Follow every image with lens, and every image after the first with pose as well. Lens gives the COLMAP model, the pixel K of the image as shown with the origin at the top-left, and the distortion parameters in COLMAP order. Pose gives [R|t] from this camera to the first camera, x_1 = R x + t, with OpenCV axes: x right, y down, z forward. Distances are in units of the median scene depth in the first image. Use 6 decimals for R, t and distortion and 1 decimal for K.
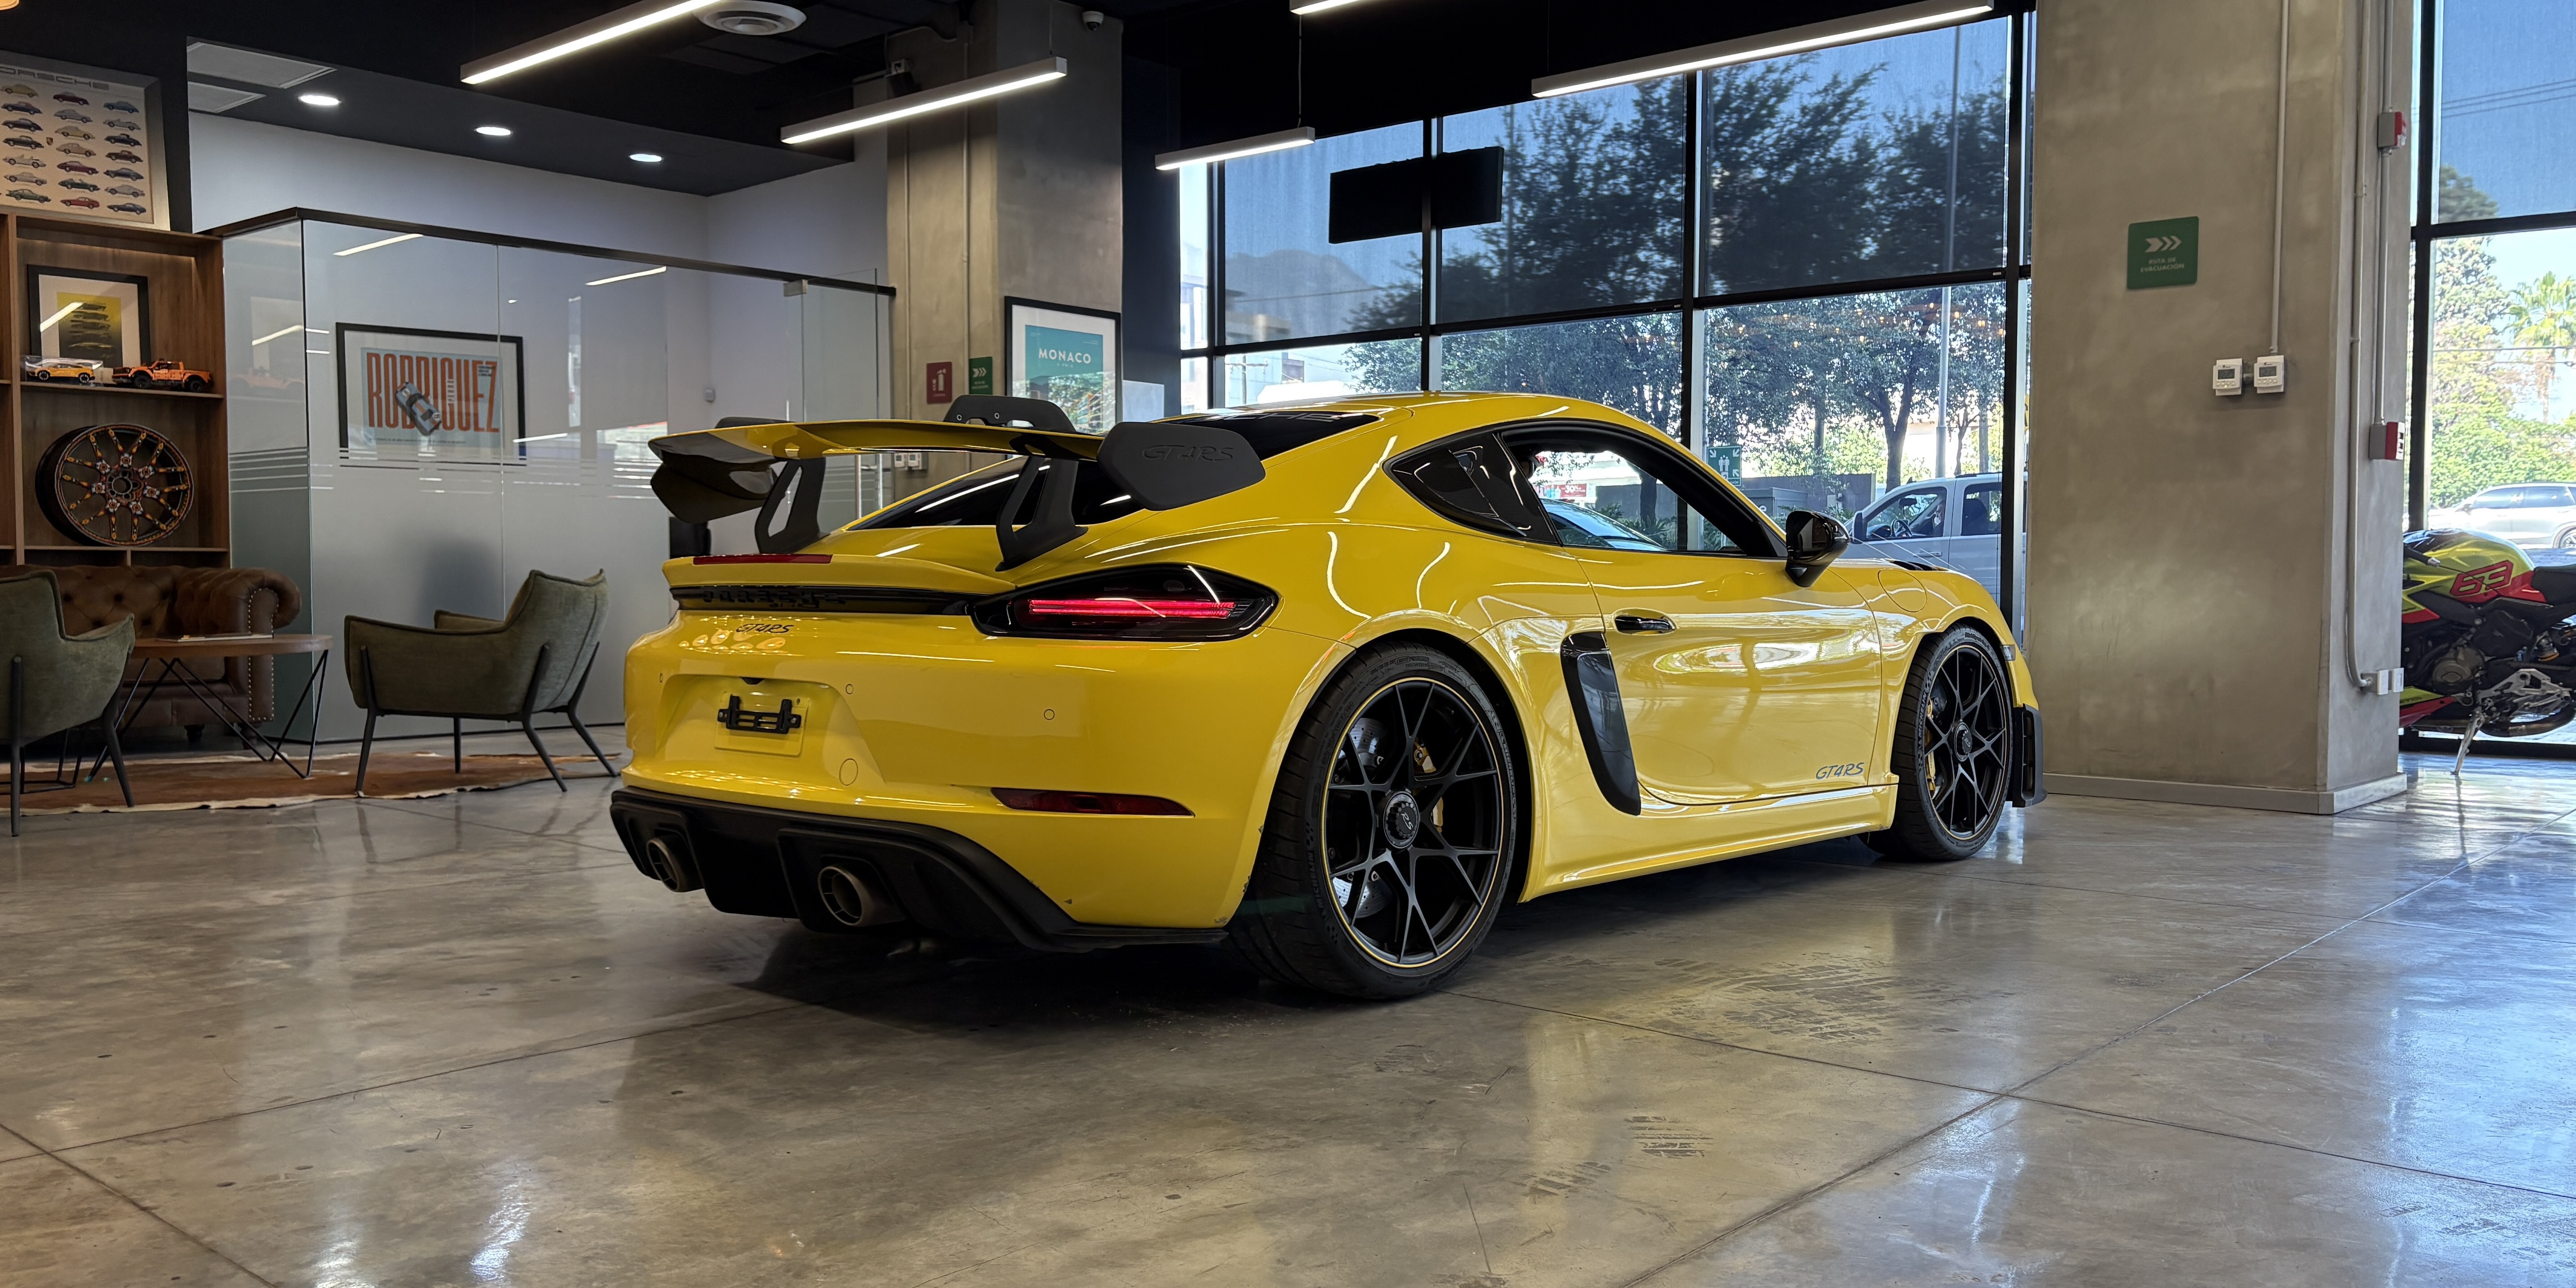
lens RADIAL K [[1939.1, 0, 1294.8], [0, 1939.1, 659.5], [0, 0, 1]] dist [0.042696, -0.035009]
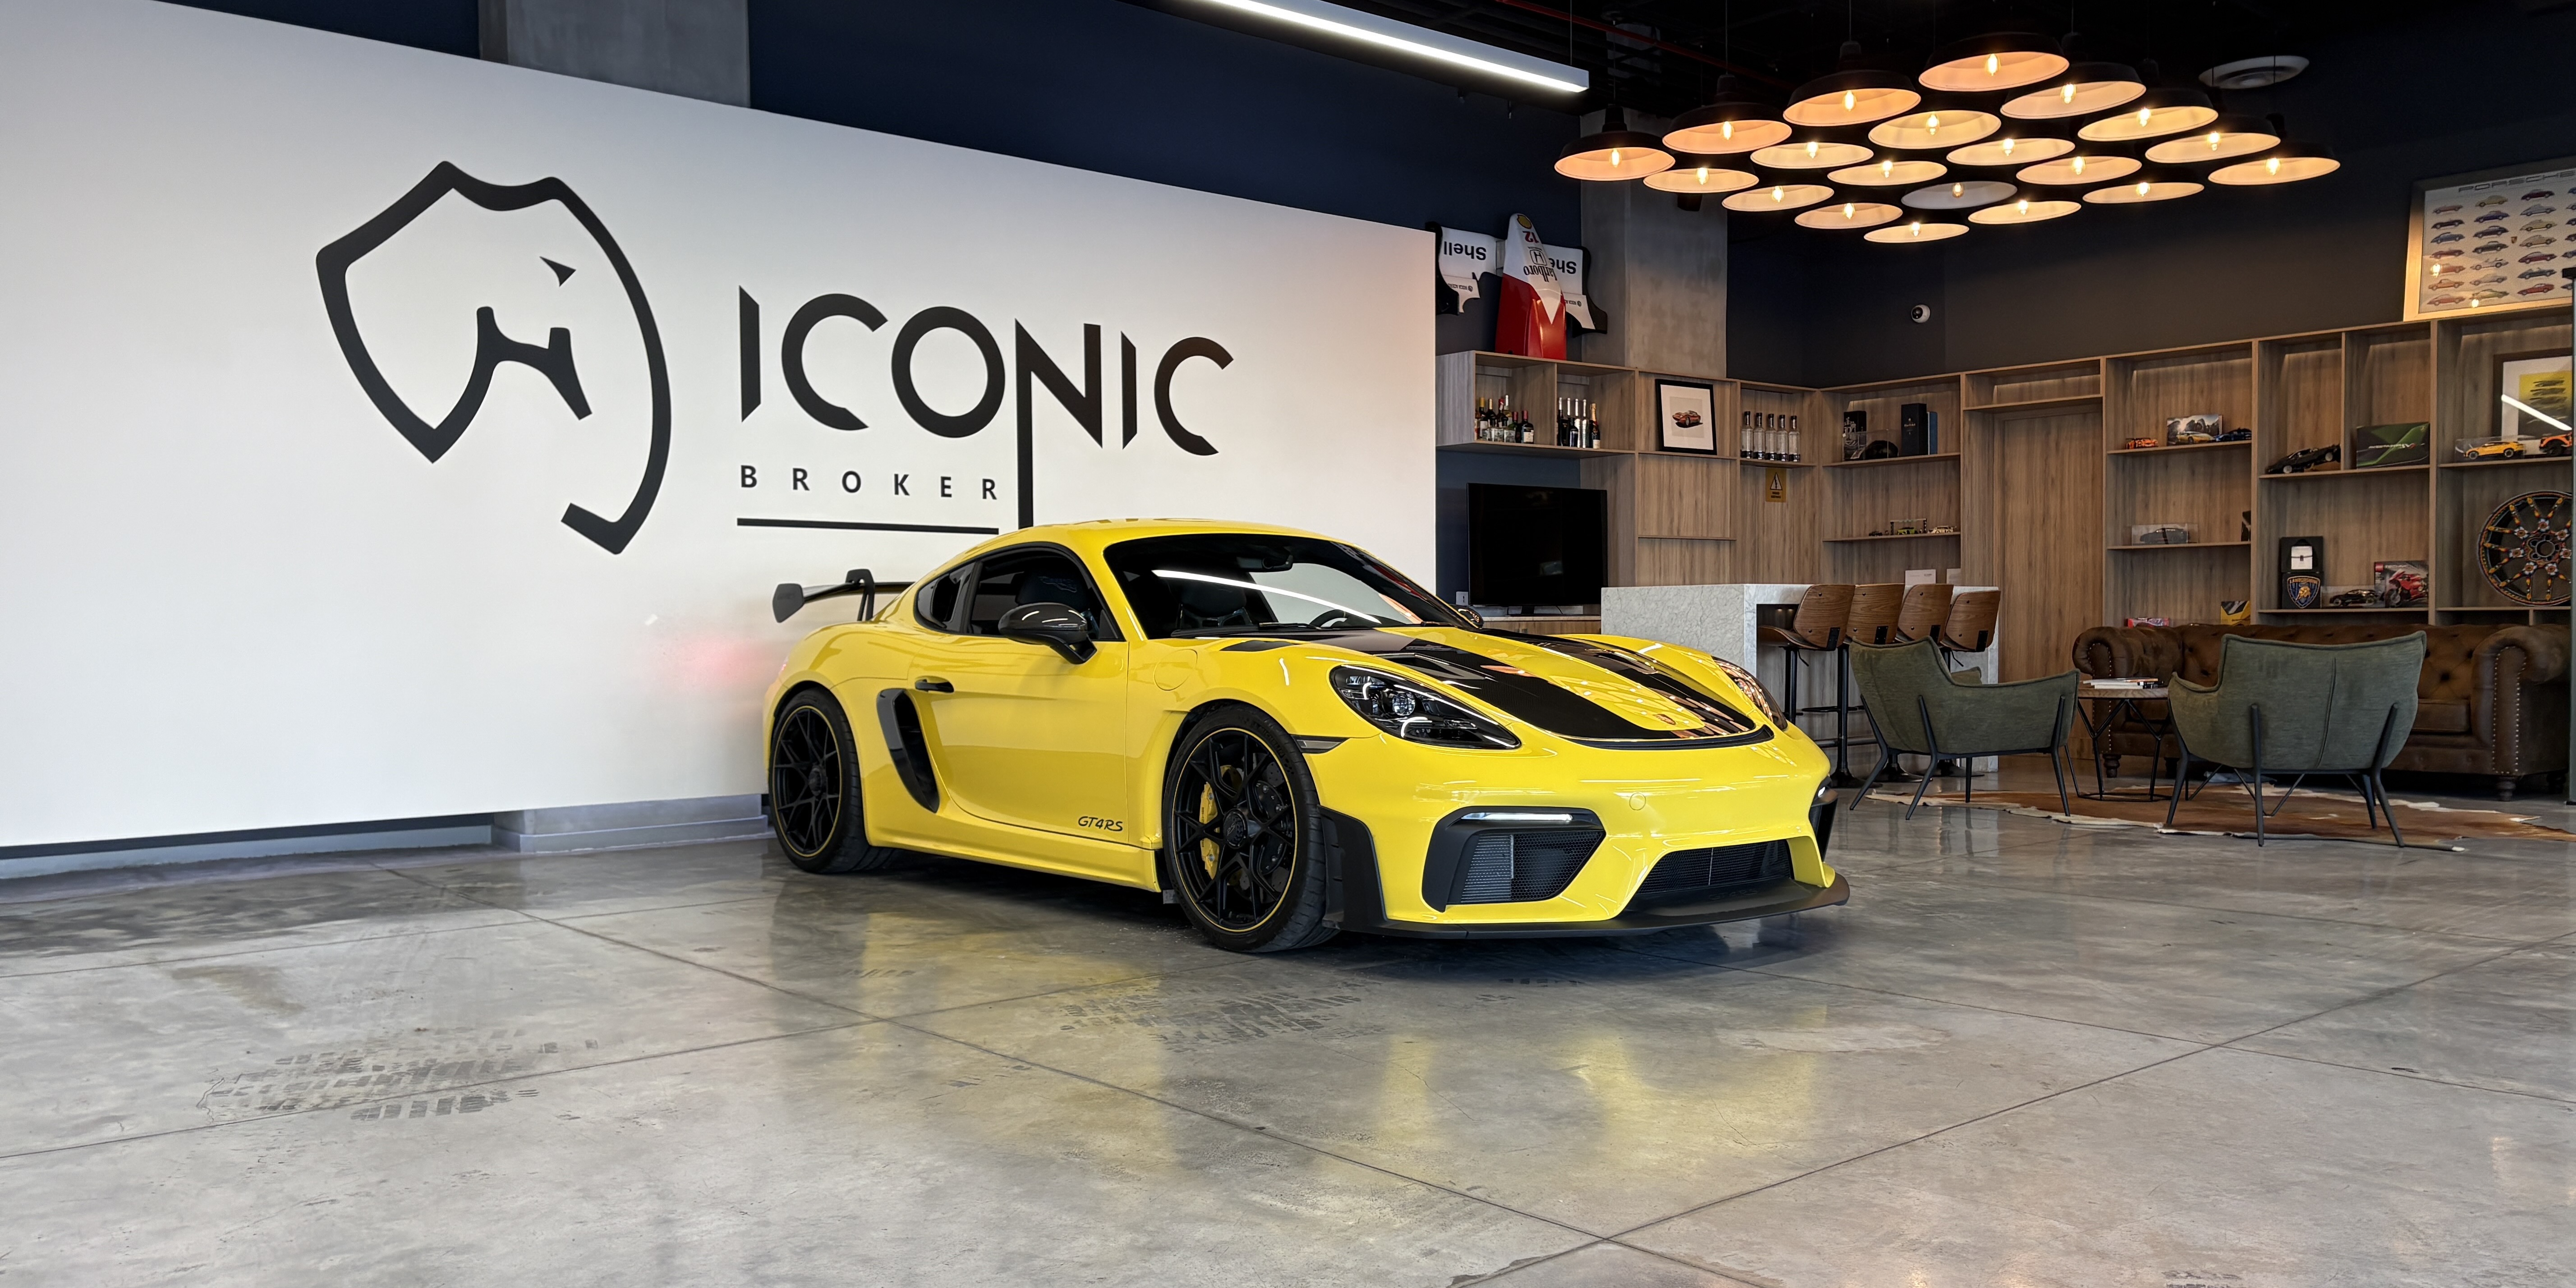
lens RADIAL K [[1939.1, 0, 1355.9], [0, 1939.1, 652.9], [0, 0, 1]] dist [0.042696, -0.035009]
pose [[-0.107514, 0.010360, -0.994150, 0.781479], [-0.035031, 0.999285, 0.014202, -0.036866], [0.993586, 0.036353, -0.107074, 0.703912]]
